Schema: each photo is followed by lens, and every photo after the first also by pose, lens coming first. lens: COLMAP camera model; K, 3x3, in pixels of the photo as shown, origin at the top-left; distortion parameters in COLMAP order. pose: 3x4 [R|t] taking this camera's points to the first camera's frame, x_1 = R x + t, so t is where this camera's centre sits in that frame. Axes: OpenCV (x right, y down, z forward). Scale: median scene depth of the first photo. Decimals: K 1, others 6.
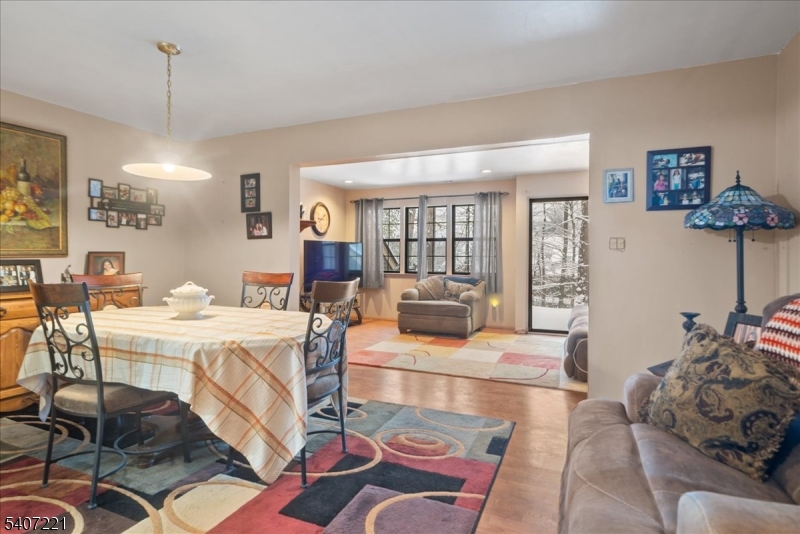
lens RADIAL K [[422.2, 0, 402.6], [0, 422.2, 262.8], [0, 0, 1]] dist [0.009319, 0.002328]
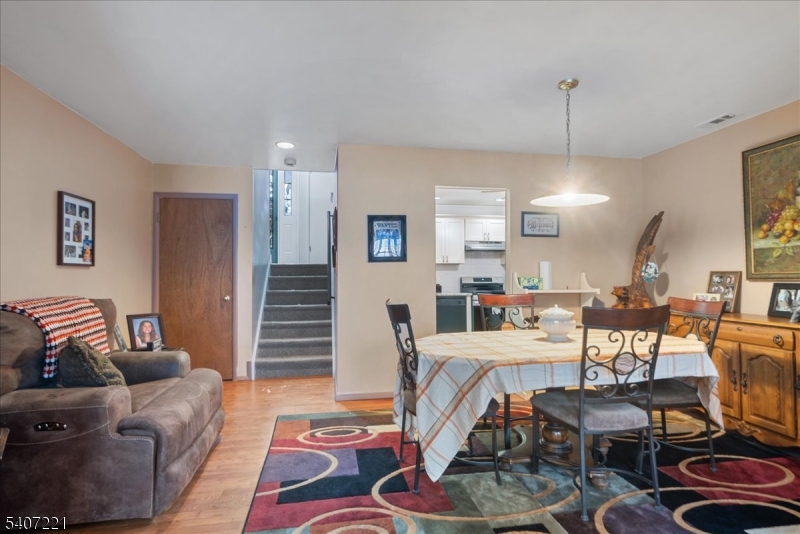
lens RADIAL K [[422.2, 0, 397.7], [0, 422.2, 270.1], [0, 0, 1]] dist [0.009319, 0.002328]
pose [[-0.838141, -0.008636, -0.545386, 0.350185], [-0.008902, 0.999958, -0.002154, -0.030816], [0.545382, 0.003050, -0.838182, 1.513870]]
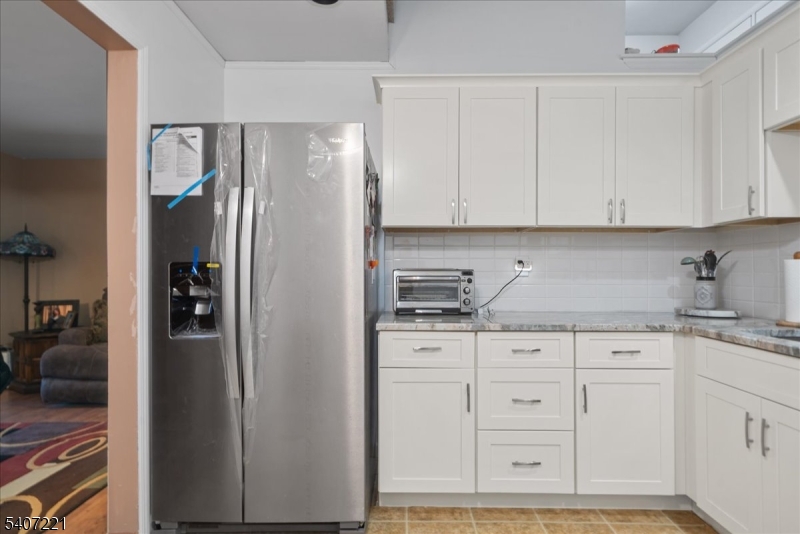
lens RADIAL K [[422.2, 0, 400.7], [0, 422.2, 268.6], [0, 0, 1]] dist [0.009319, 0.002328]
pose [[-0.383649, 0.004670, 0.923467, -1.287520], [0.017022, 0.999853, 0.002015, -0.005324], [-0.923322, 0.016493, -0.383672, 0.222916]]
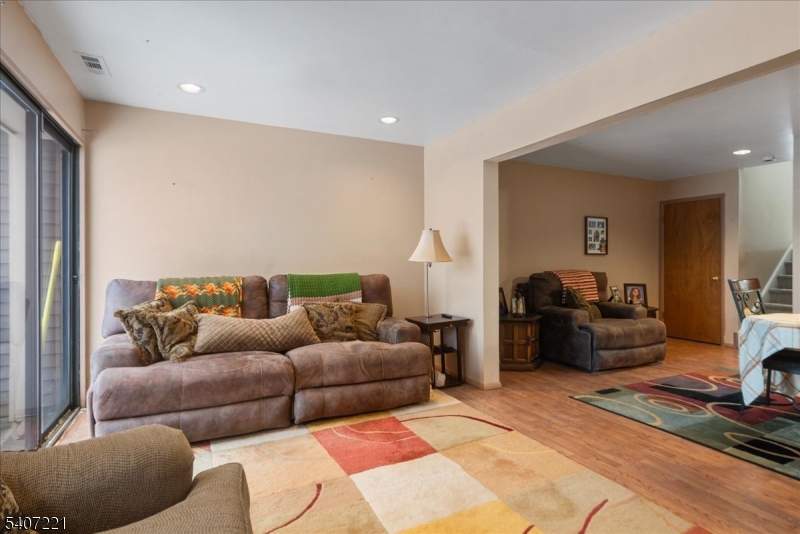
lens RADIAL K [[422.2, 0, 398.5], [0, 422.2, 260.1], [0, 0, 1]] dist [0.009319, 0.002328]
pose [[-0.760176, -0.002582, 0.649712, -0.157823], [0.005706, 0.999927, 0.010649, -0.037659], [-0.649692, 0.011802, -0.760106, 2.309502]]
